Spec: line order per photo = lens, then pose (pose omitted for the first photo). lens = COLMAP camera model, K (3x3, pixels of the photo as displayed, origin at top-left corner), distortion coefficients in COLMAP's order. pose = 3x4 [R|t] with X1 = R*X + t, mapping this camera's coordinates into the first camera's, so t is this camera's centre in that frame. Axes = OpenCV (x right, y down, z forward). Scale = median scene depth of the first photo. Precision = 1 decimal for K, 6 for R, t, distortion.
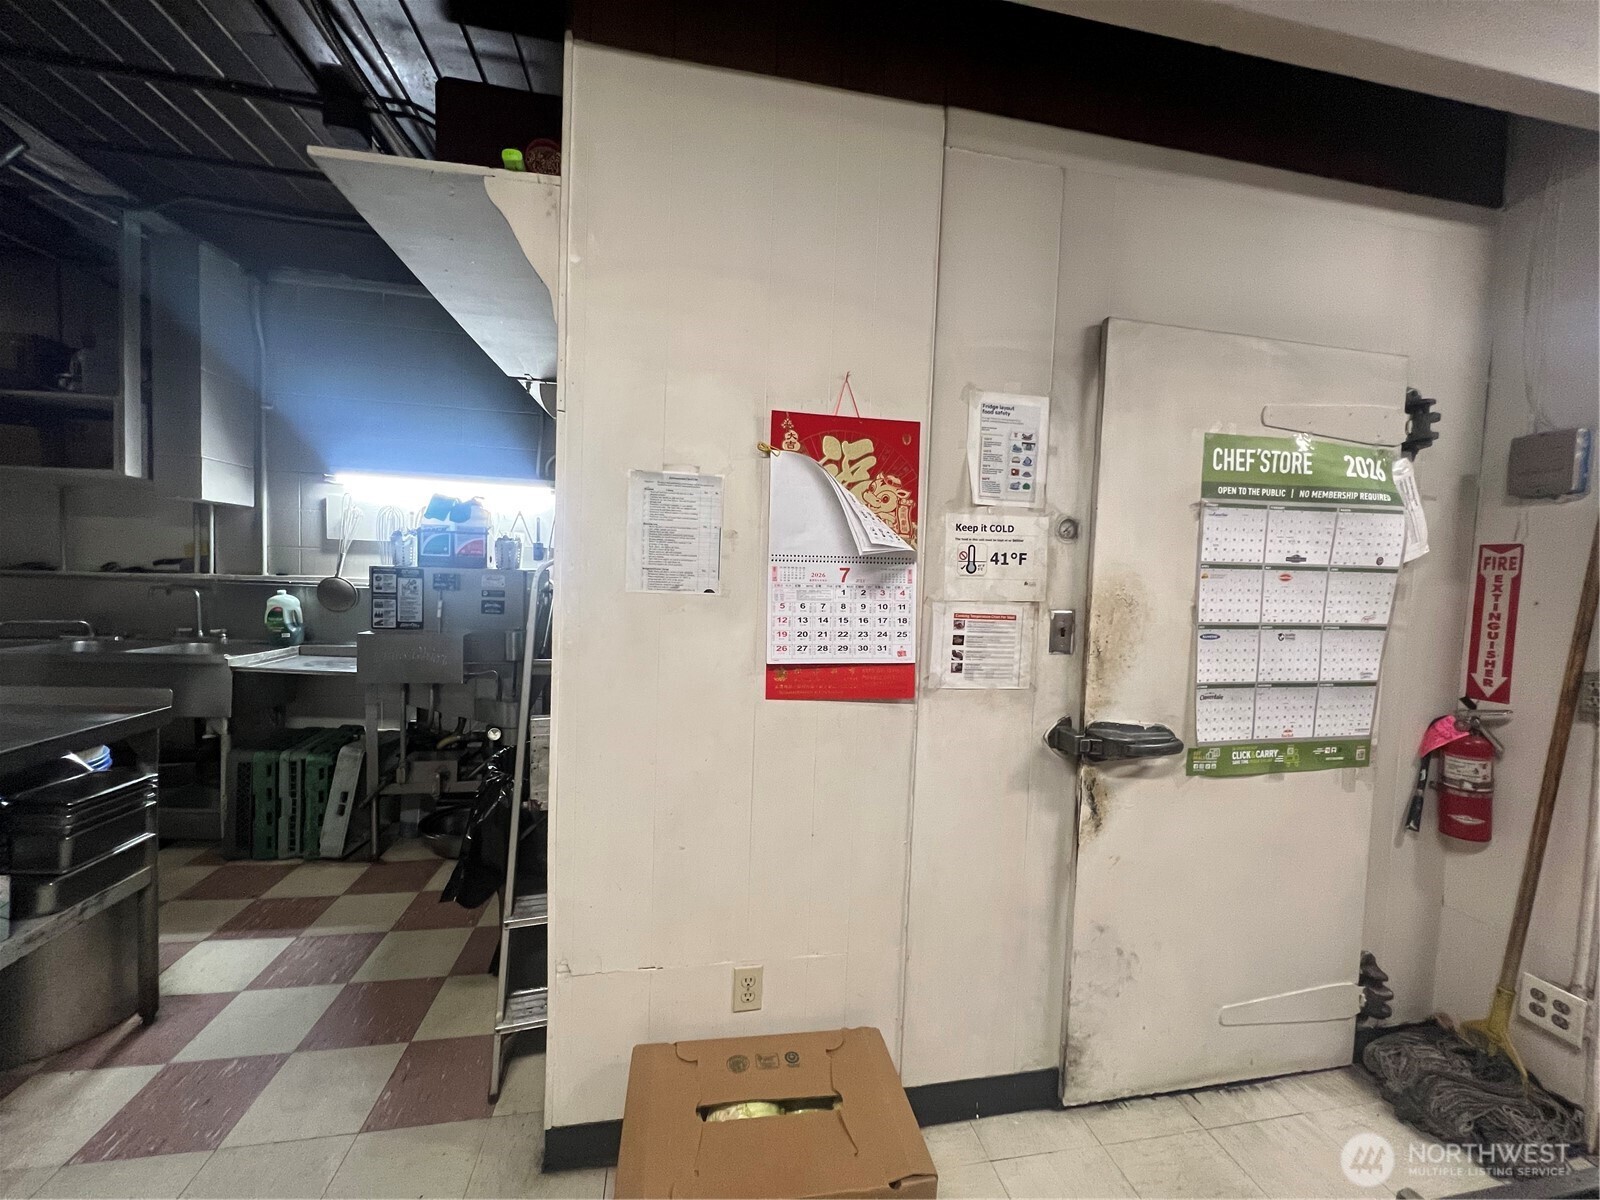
lens RADIAL K [[637.7, 0, 802.2], [0, 637.7, 600.7], [0, 0, 1]] dist [0.000448, -0.000491]
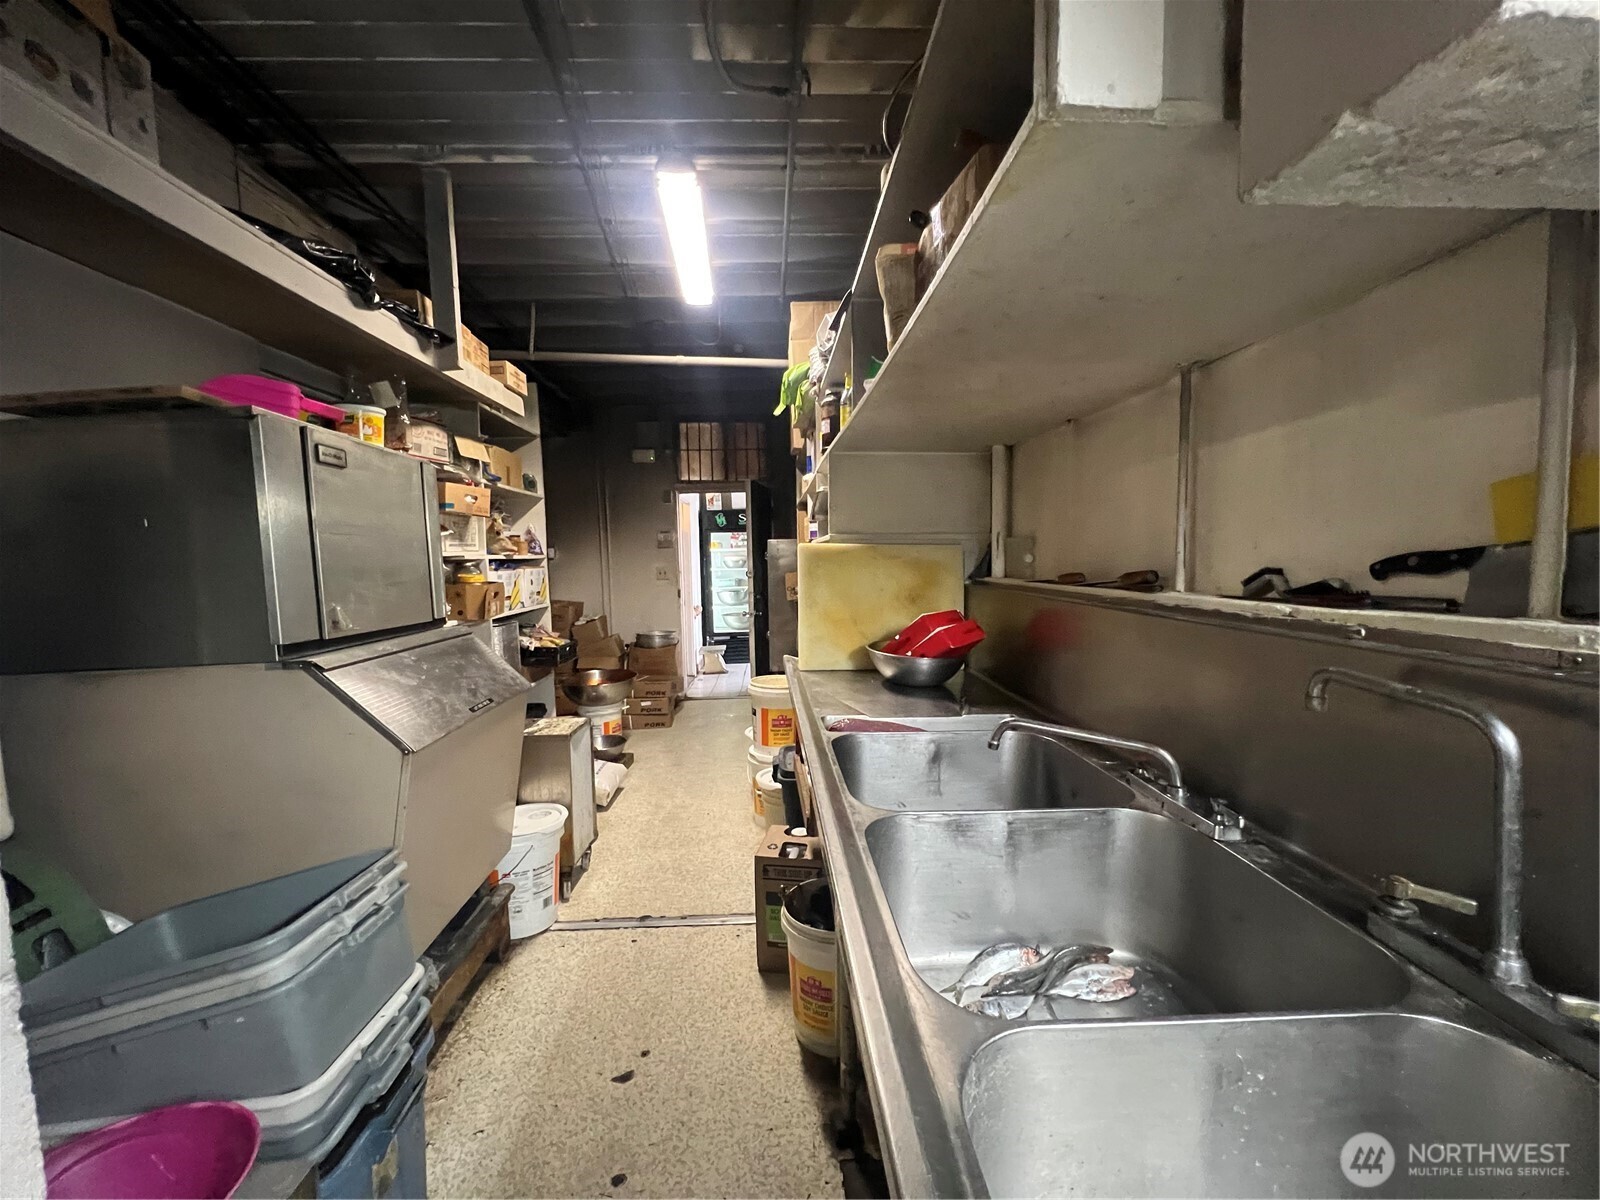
lens RADIAL K [[637.7, 0, 794.7], [0, 637.7, 605.0], [0, 0, 1]] dist [0.000448, -0.000491]
pose [[-0.152656, 0.043598, -0.987317, -0.725087], [-0.035861, 0.998124, 0.049620, -0.048951], [0.987628, 0.042981, -0.150807, 0.807018]]
